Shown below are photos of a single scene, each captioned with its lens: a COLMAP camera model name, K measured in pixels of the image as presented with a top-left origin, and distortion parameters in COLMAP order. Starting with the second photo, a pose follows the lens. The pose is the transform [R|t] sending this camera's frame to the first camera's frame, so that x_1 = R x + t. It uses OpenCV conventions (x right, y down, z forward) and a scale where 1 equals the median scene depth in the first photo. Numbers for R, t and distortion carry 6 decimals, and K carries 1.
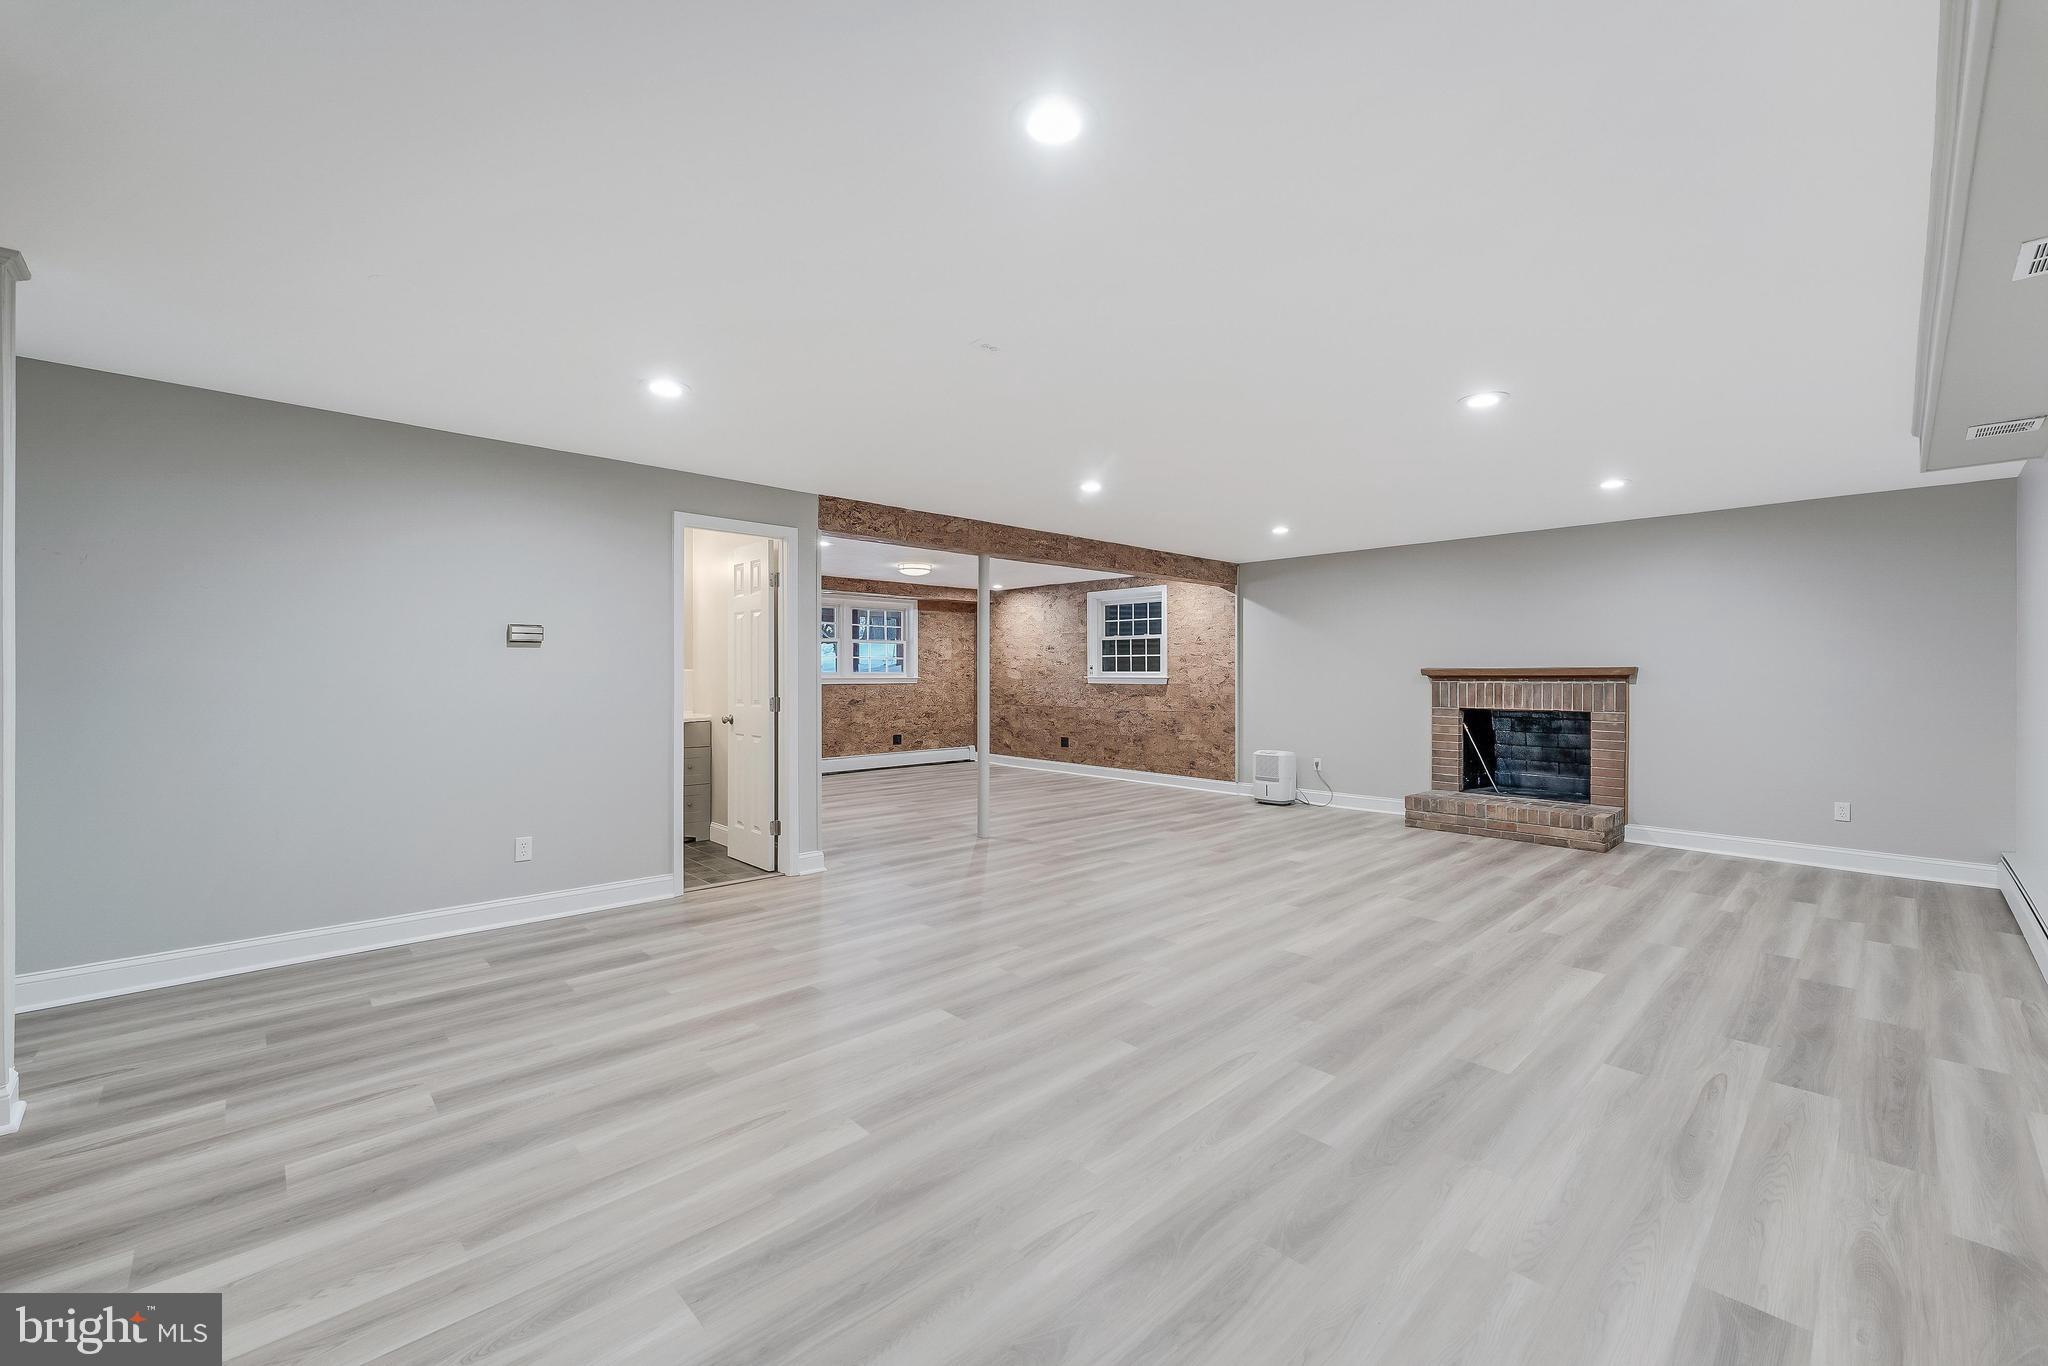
lens RADIAL K [[830.6, 0, 1027.0], [0, 830.6, 679.3], [0, 0, 1]] dist [-0.000195, -0.001064]
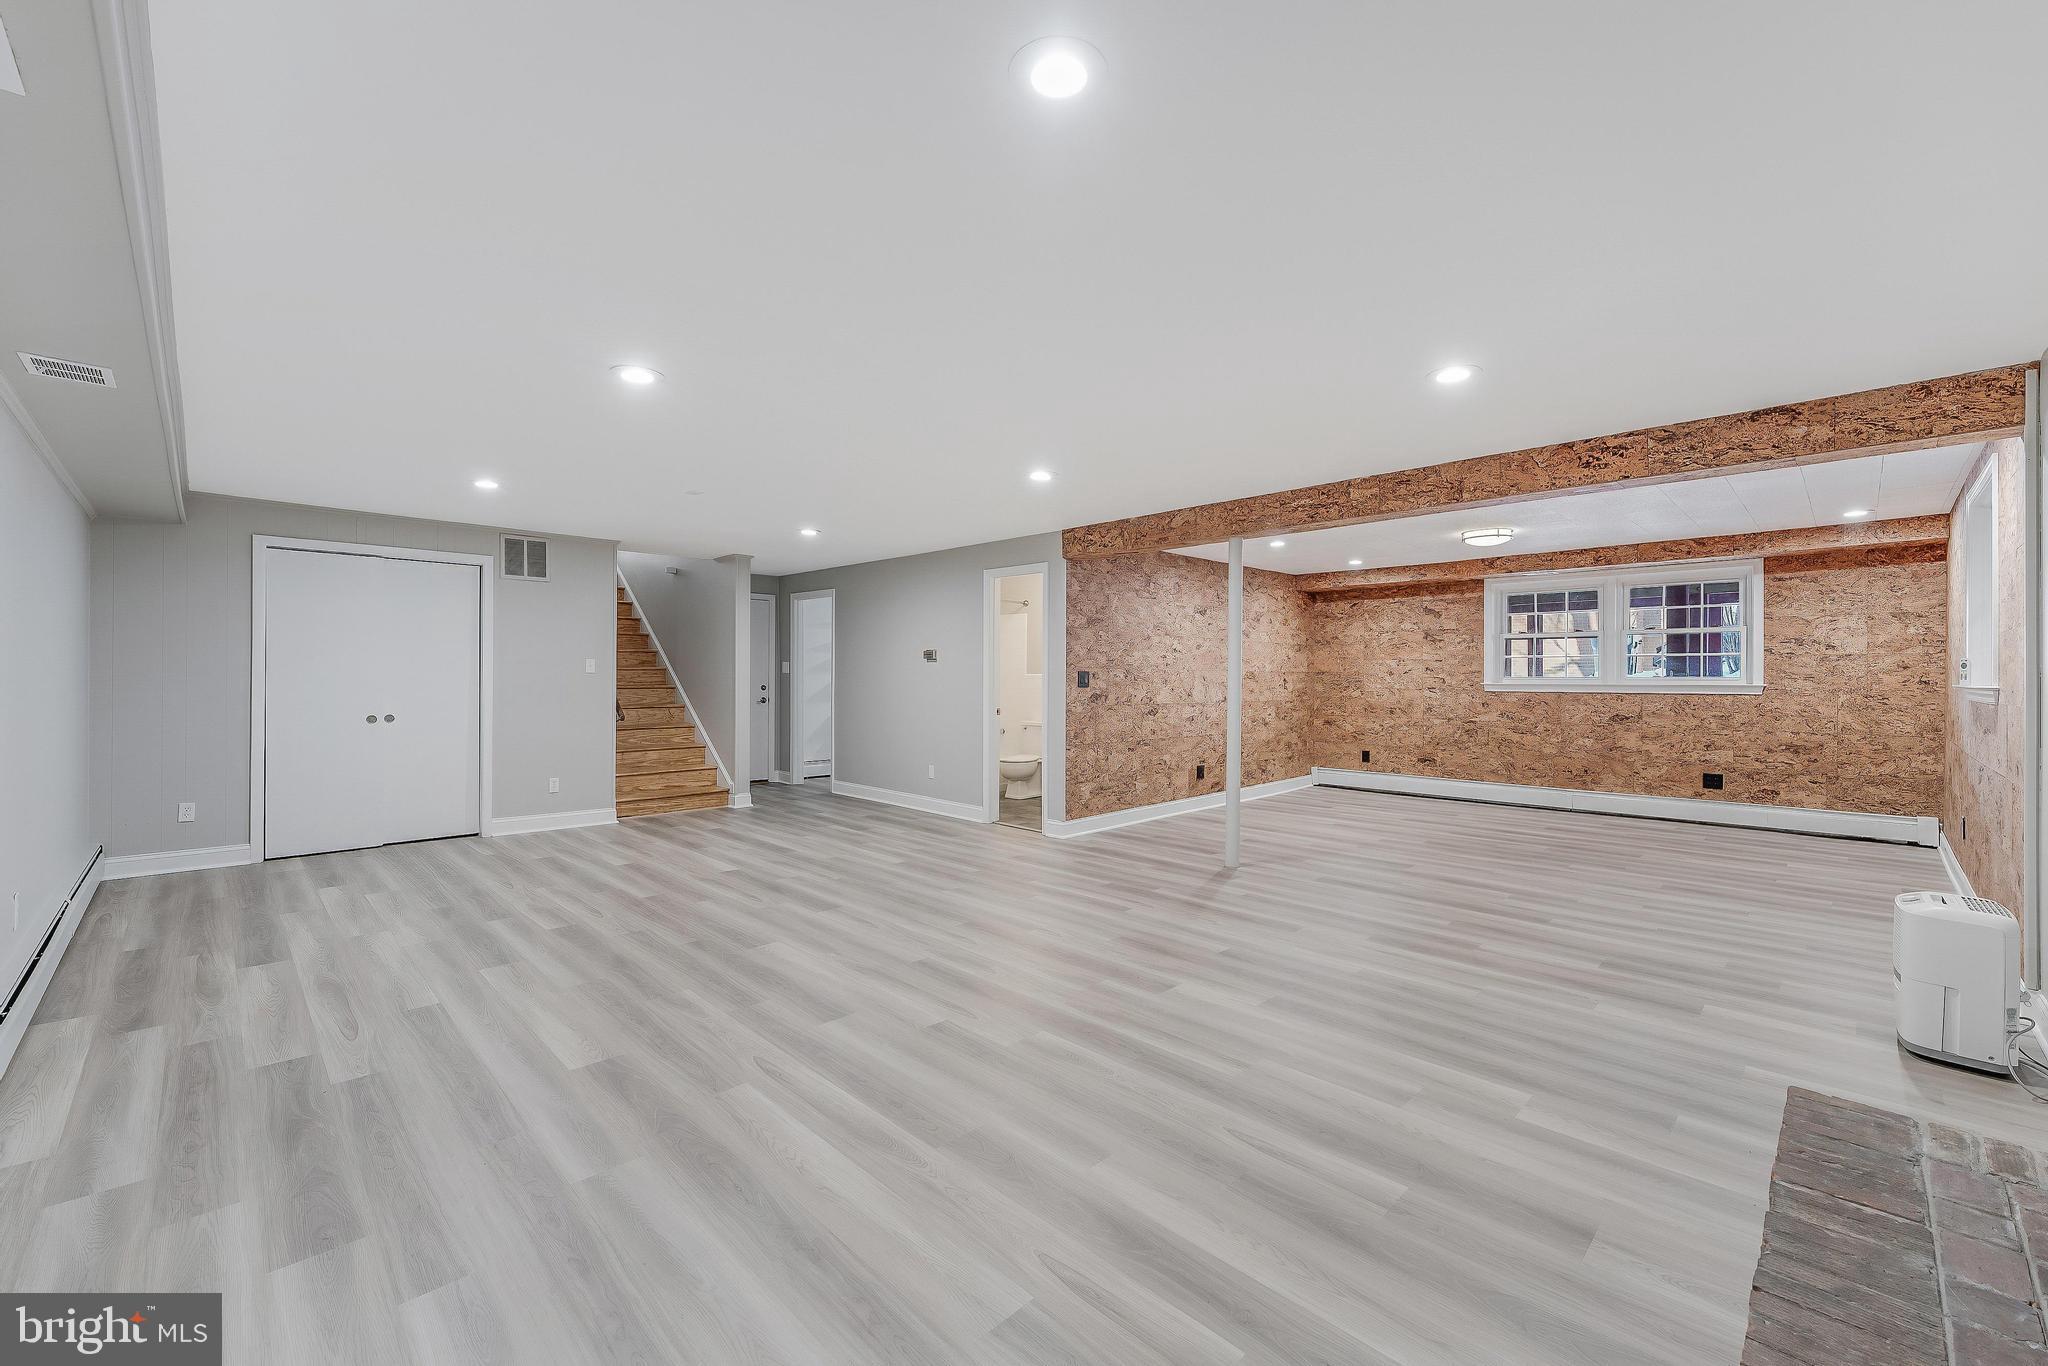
lens RADIAL K [[830.6, 0, 1027.0], [0, 830.6, 678.7], [0, 0, 1]] dist [-0.000195, -0.001064]
pose [[0.016211, 0.000182, -0.999869, 1.143029], [-0.009706, 0.999953, 0.000025, -0.003593], [0.999821, 0.009704, 0.016212, 1.096562]]
